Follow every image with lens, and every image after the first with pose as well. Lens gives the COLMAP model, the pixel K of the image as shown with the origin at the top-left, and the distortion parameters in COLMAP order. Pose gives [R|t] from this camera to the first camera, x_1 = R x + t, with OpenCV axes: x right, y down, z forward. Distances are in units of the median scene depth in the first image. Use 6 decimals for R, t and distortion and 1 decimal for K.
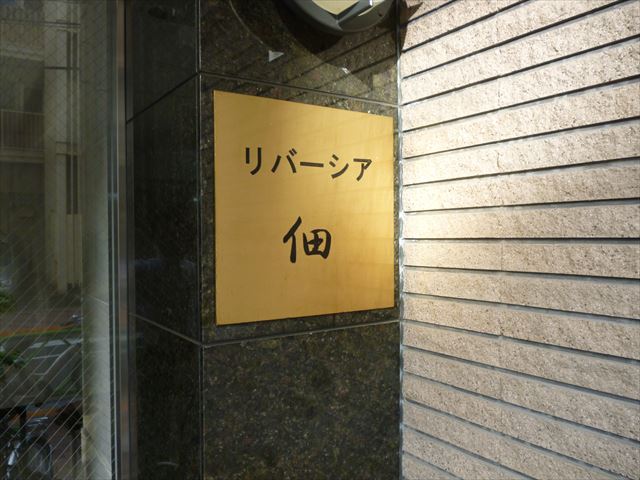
lens RADIAL K [[549.4, 0, 318.0], [0, 549.4, 243.1], [0, 0, 1]] dist [-0.037995, -0.004193]
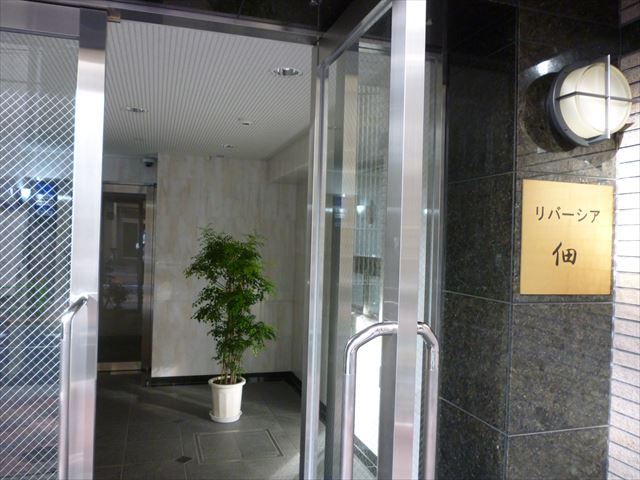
lens RADIAL K [[549.4, 0, 318.0], [0, 549.4, 243.1], [0, 0, 1]] dist [-0.037995, -0.004193]
pose [[0.958494, 0.035426, -0.282905, -0.284014], [-0.040860, 0.999076, -0.013329, 0.014646], [0.282171, 0.024335, 0.959055, -0.977258]]
